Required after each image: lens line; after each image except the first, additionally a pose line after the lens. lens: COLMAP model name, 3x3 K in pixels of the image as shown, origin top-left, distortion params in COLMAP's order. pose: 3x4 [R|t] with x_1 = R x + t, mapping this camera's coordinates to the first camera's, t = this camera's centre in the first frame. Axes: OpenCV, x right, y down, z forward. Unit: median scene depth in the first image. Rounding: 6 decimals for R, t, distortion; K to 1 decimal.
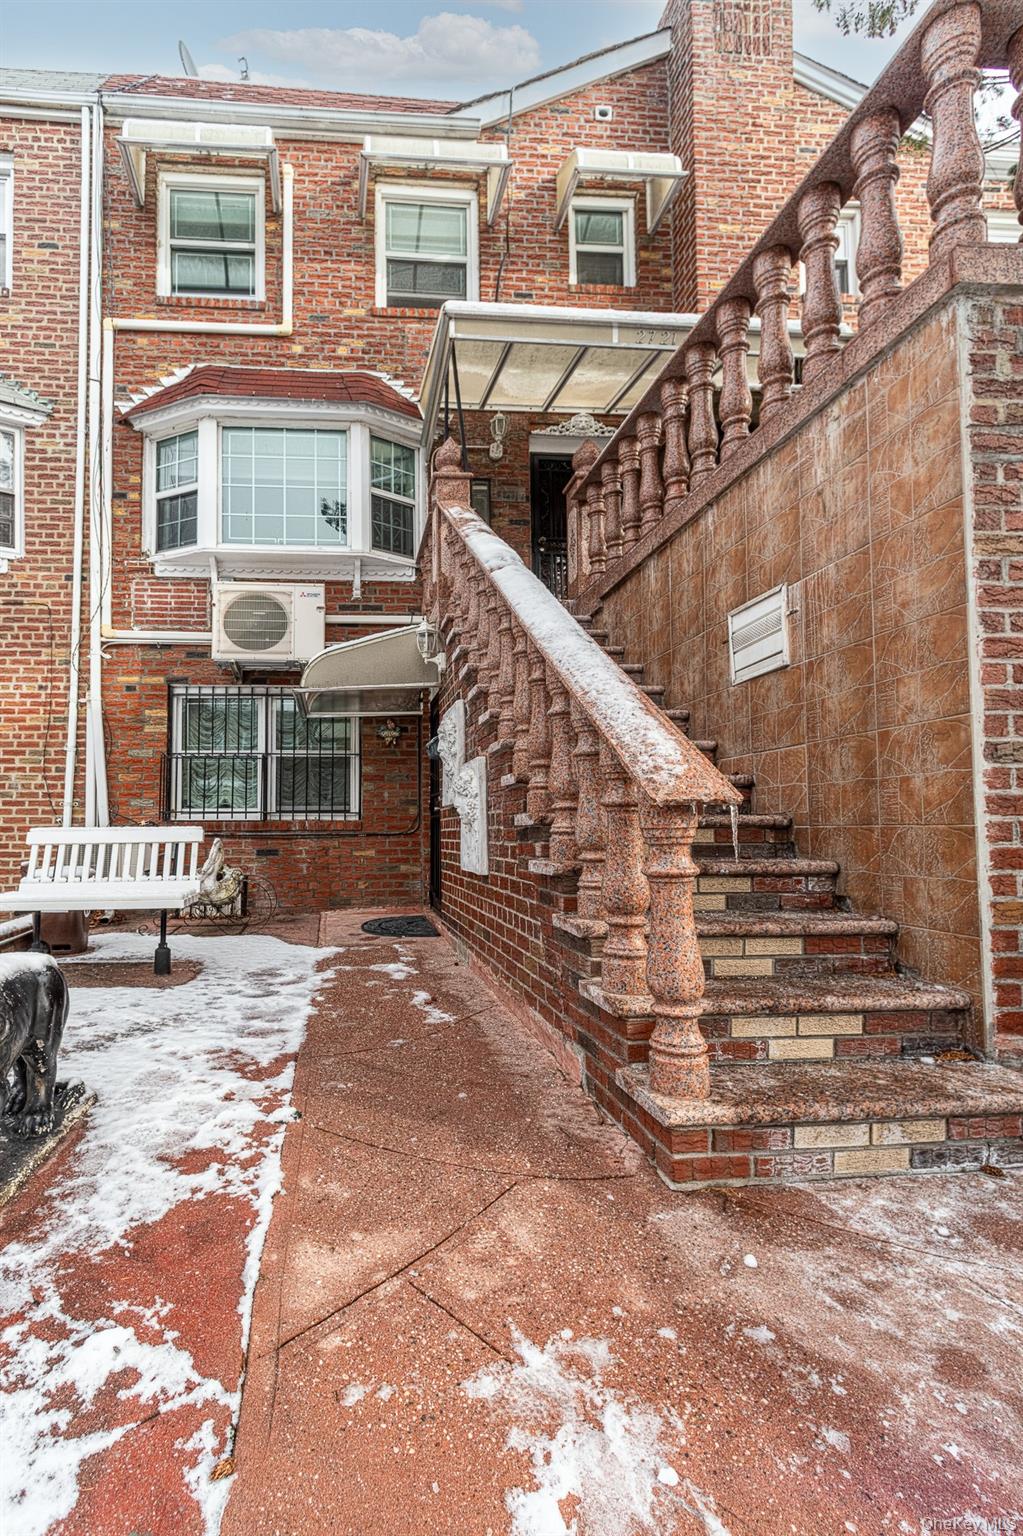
lens RADIAL K [[671.2, 0, 509.8], [0, 671.2, 779.0], [0, 0, 1]] dist [0.007392, 0.000076]
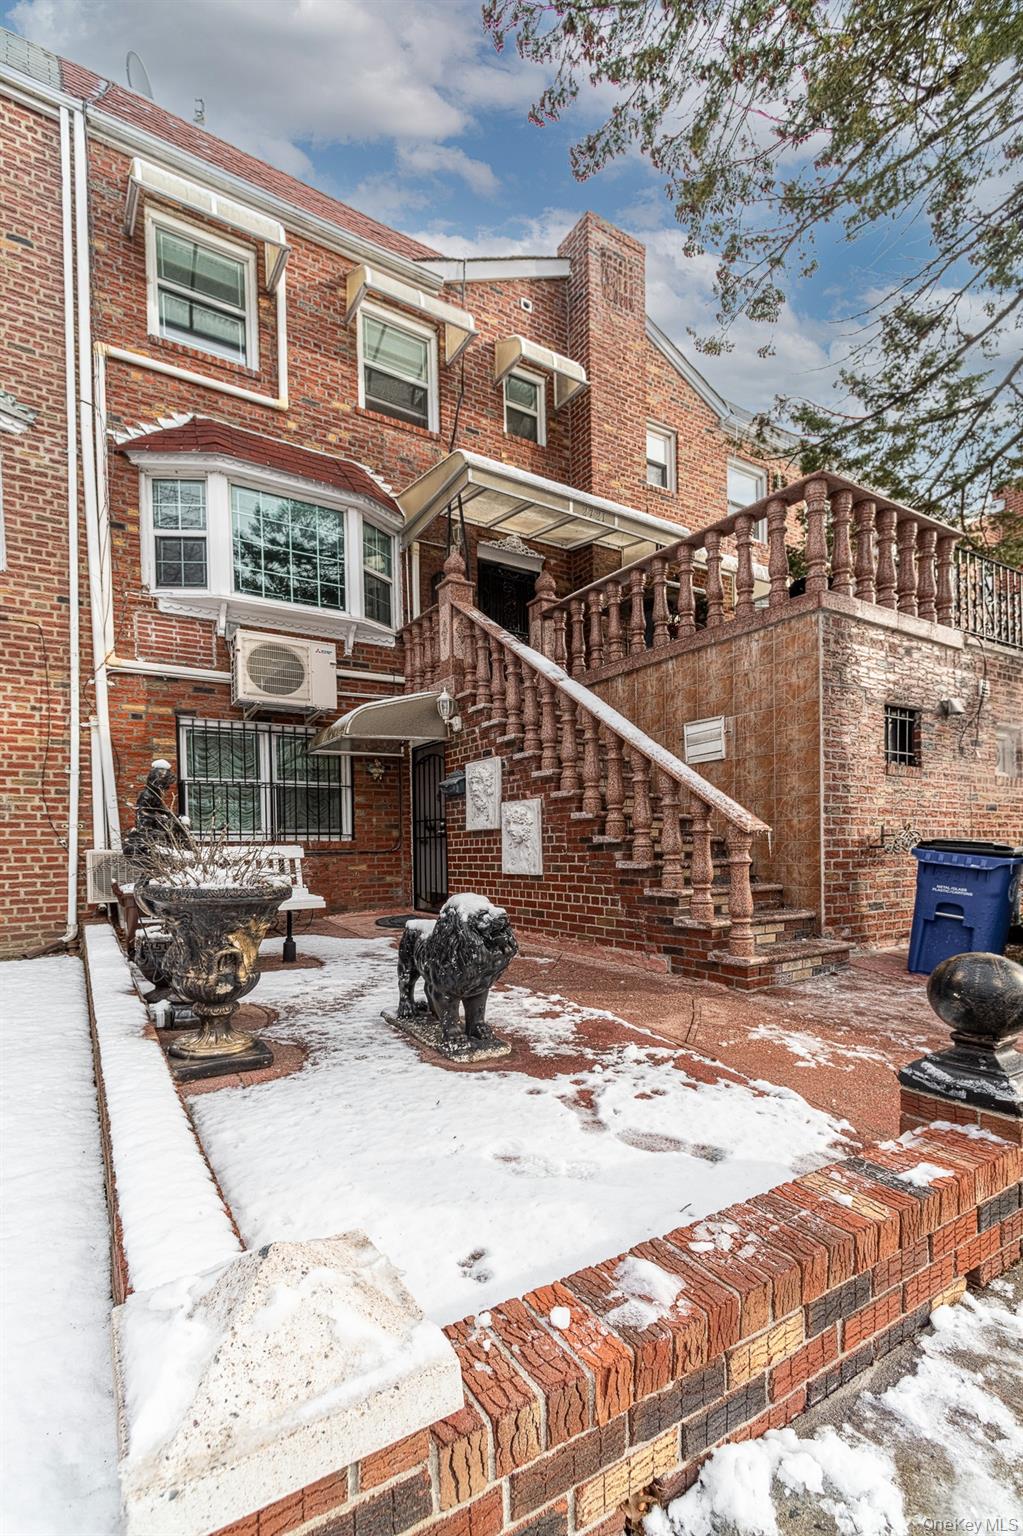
lens RADIAL K [[671.2, 0, 549.8], [0, 671.2, 826.6], [0, 0, 1]] dist [0.007392, 0.000076]
pose [[0.874678, 0.006629, 0.484659, -0.502865], [-0.025228, 0.999174, 0.031863, -0.012304], [-0.484047, -0.040097, 0.874123, -0.236533]]
